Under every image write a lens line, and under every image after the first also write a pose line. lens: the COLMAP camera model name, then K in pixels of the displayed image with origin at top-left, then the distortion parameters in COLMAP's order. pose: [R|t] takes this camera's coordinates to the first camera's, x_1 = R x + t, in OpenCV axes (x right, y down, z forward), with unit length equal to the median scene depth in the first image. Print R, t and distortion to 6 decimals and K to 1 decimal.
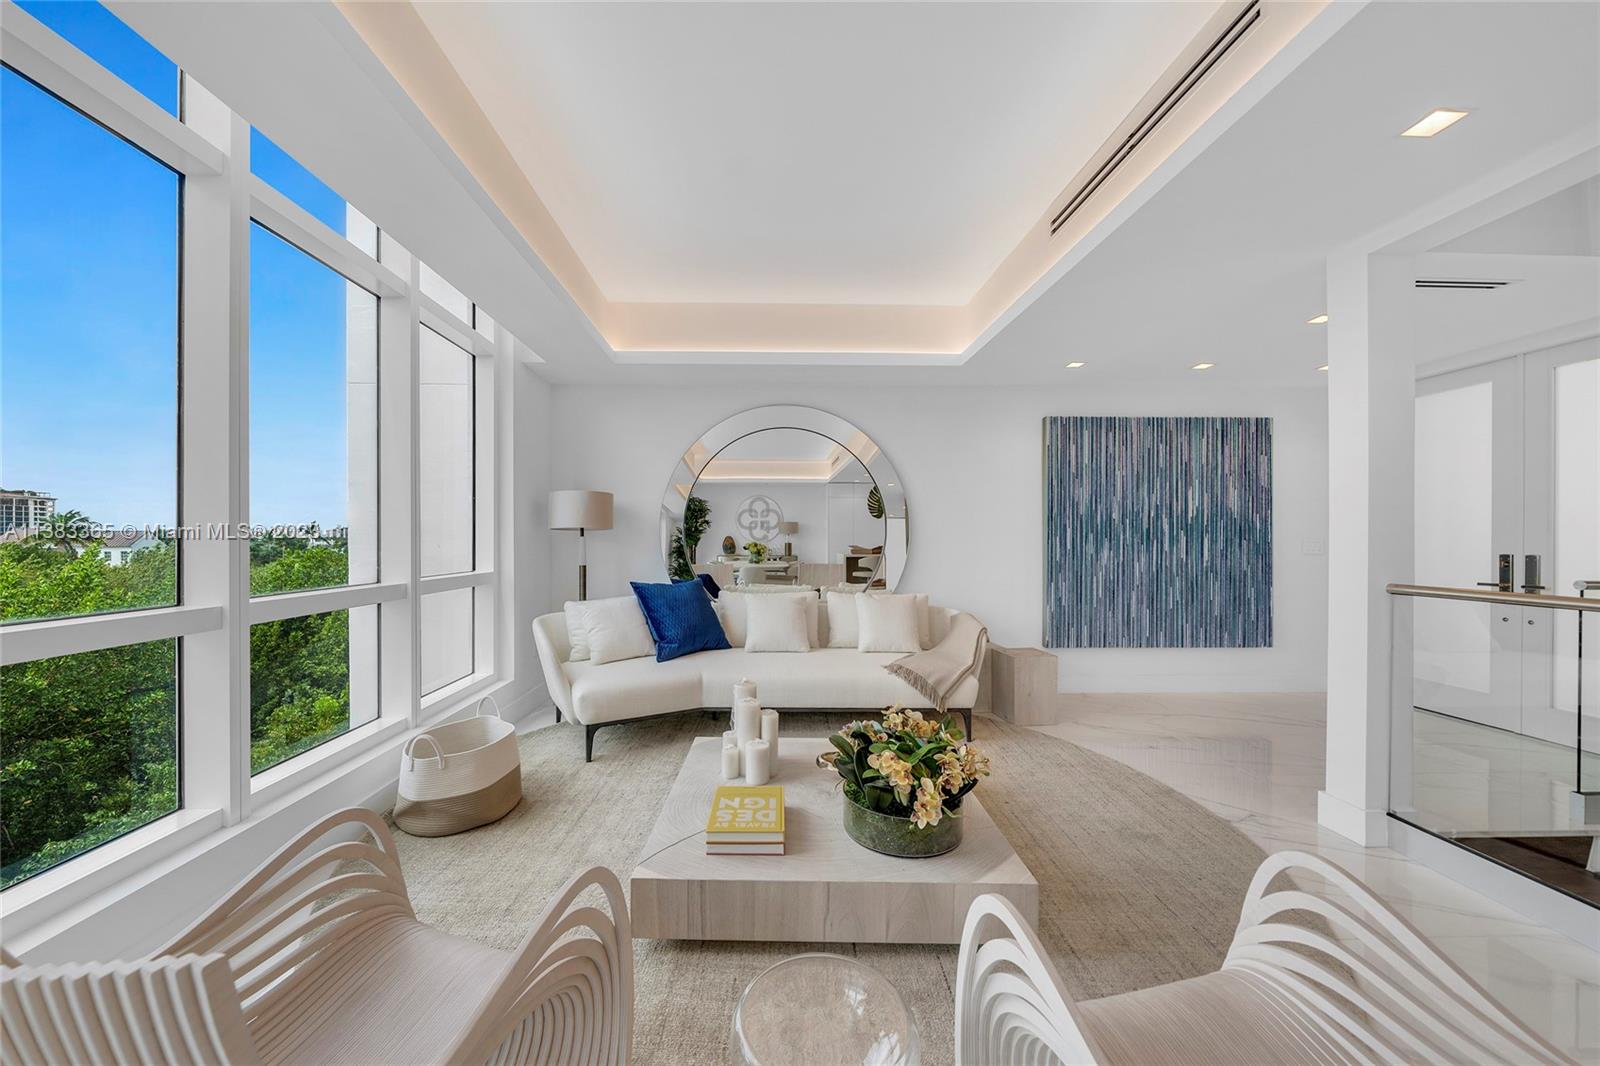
lens RADIAL K [[575.2, 0, 781.9], [0, 575.2, 540.4], [0, 0, 1]] dist [-0.011142, 0.000006]
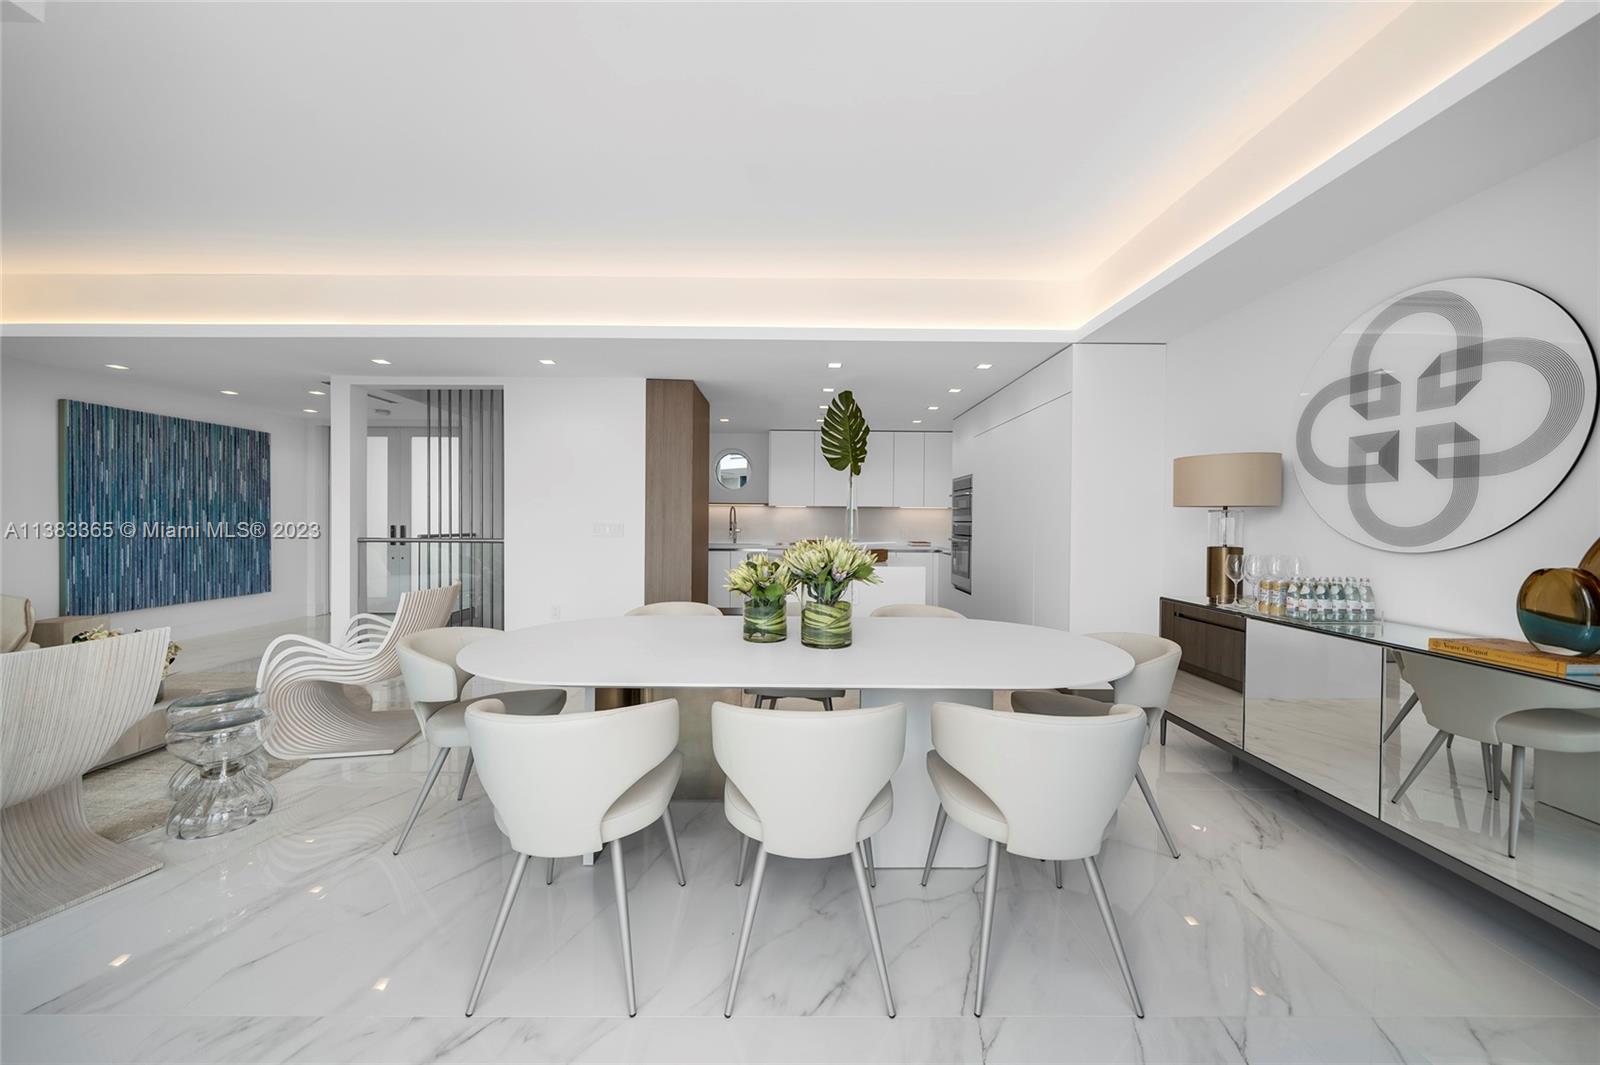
lens RADIAL K [[559.8, 0, 794.6], [0, 559.8, 523.3], [0, 0, 1]] dist [-0.005530, -0.000002]
pose [[0.006003, -0.007322, 0.999955, -0.548221], [0.001915, 0.999971, 0.007311, 0.006158], [-0.999980, 0.001871, 0.006017, -0.340922]]
